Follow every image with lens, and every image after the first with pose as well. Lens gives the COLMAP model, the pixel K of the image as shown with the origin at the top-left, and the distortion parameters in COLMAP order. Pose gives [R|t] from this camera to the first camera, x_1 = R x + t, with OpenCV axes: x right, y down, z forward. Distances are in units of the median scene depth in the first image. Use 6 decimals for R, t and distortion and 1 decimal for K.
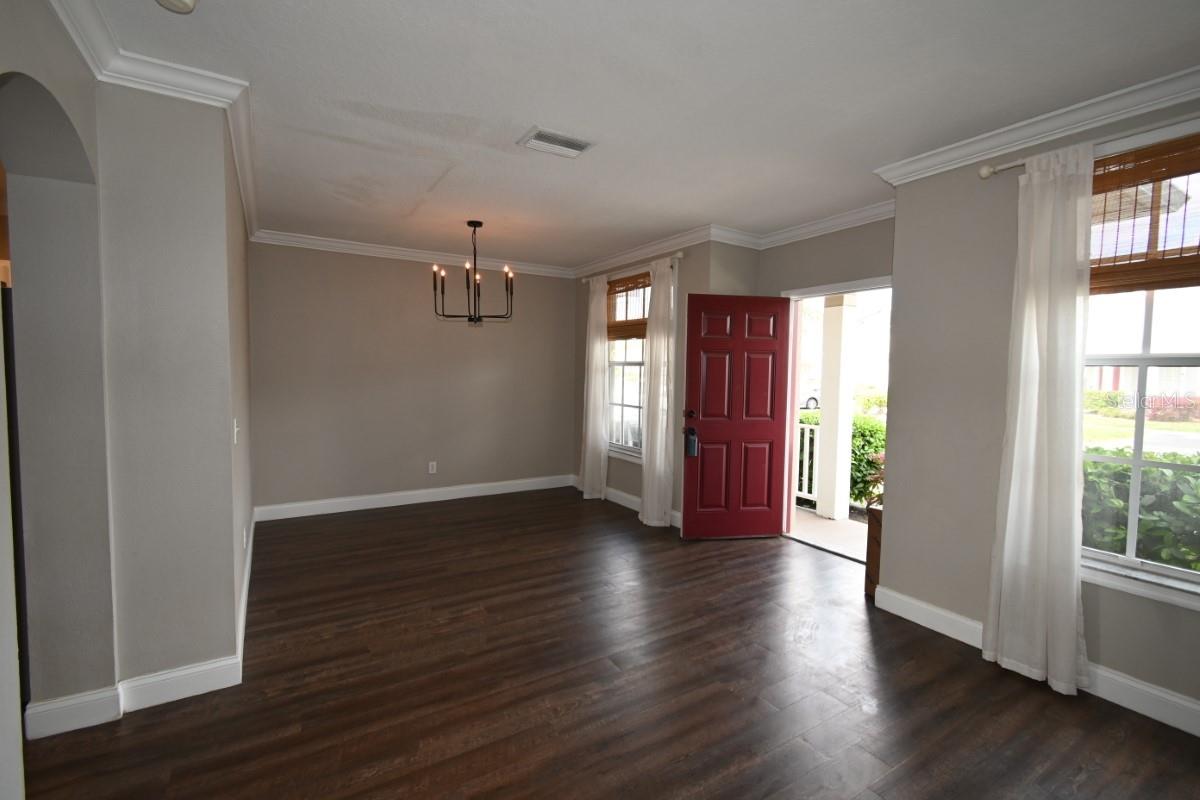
lens RADIAL K [[531.5, 0, 598.6], [0, 531.5, 399.5], [0, 0, 1]] dist [0.011127, -0.004501]
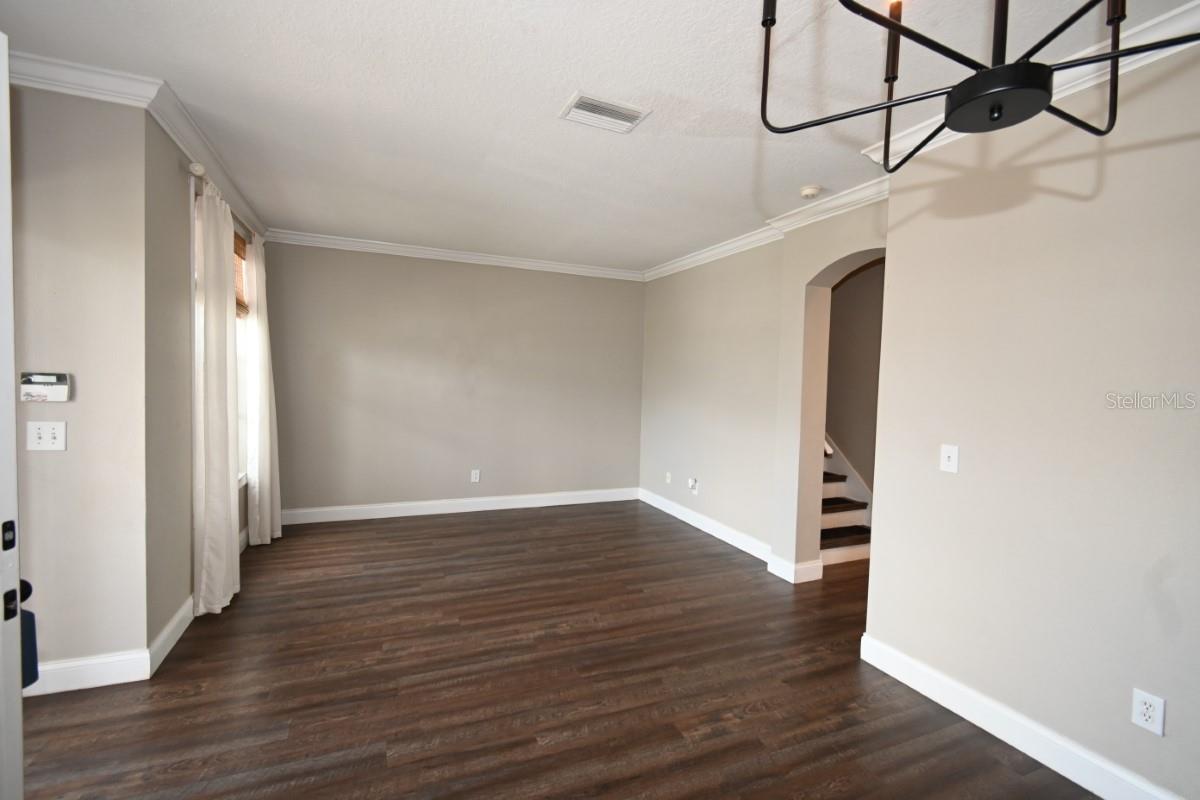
lens RADIAL K [[531.5, 0, 600.3], [0, 531.5, 400.2], [0, 0, 1]] dist [0.011127, -0.004501]
pose [[-0.988301, -0.047488, 0.144932, -0.144119], [-0.032953, 0.994331, 0.101092, -0.070238], [-0.148912, 0.095133, -0.984264, 1.244772]]
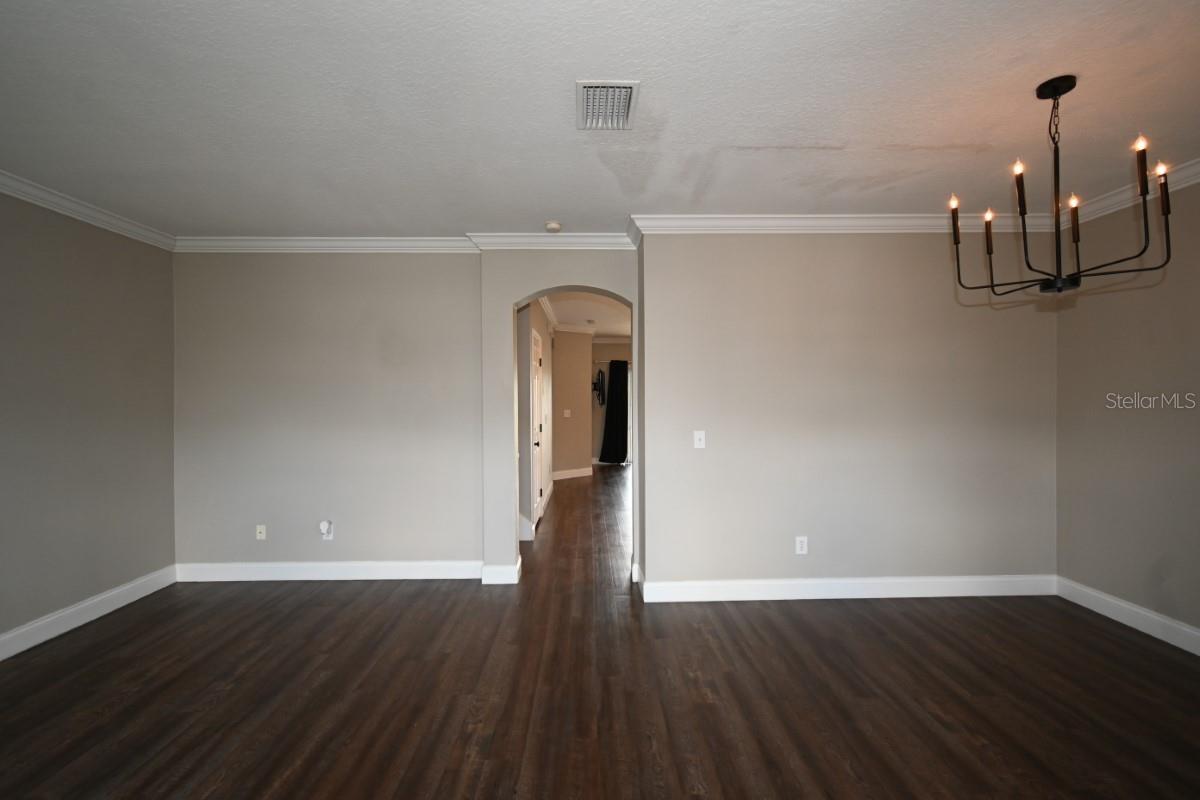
lens RADIAL K [[531.5, 0, 600.2], [0, 531.5, 399.7], [0, 0, 1]] dist [0.011127, -0.004501]
pose [[-0.507573, -0.005395, -0.861592, 0.402515], [-0.049058, 0.998539, 0.022647, -0.040336], [0.860211, 0.053763, -0.507096, 0.933815]]
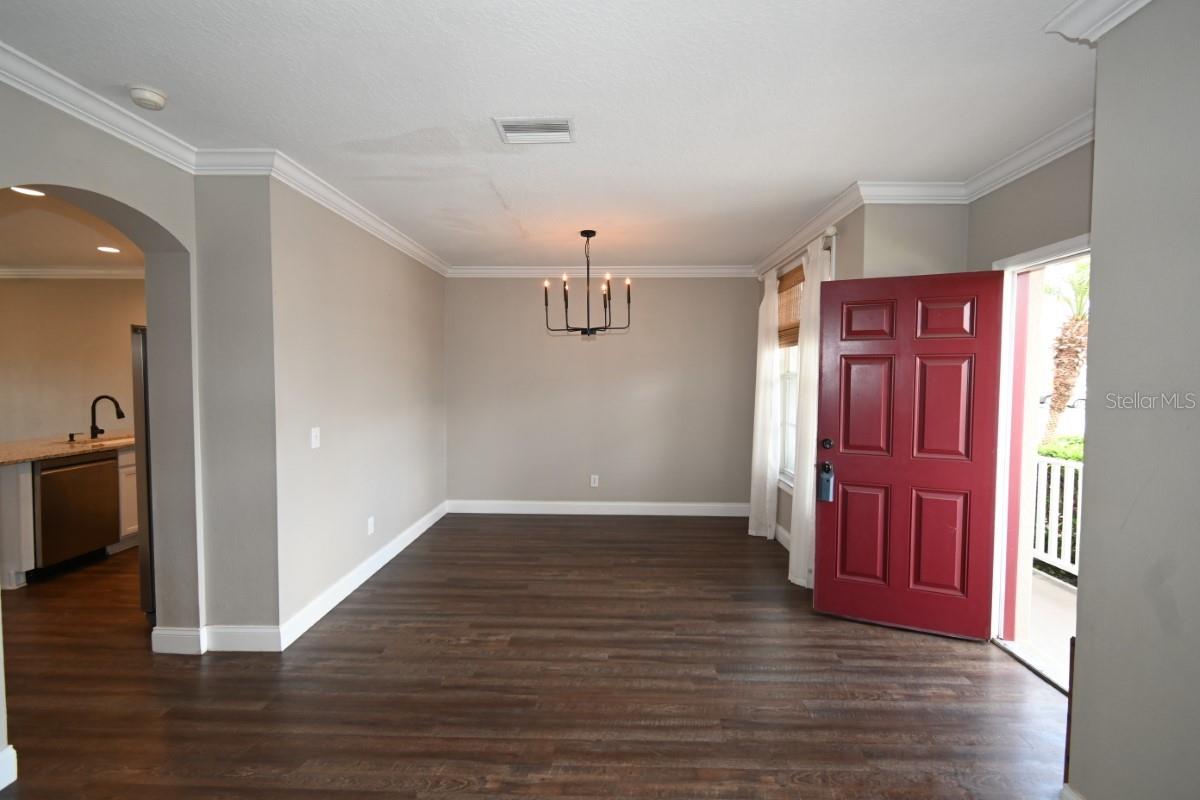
lens RADIAL K [[531.5, 0, 599.0], [0, 531.5, 399.3], [0, 0, 1]] dist [0.011127, -0.004501]
pose [[0.836612, 0.013297, -0.547635, 0.326076], [-0.023444, 0.999658, -0.011543, -0.019153], [0.547295, 0.022496, 0.836638, 0.216831]]
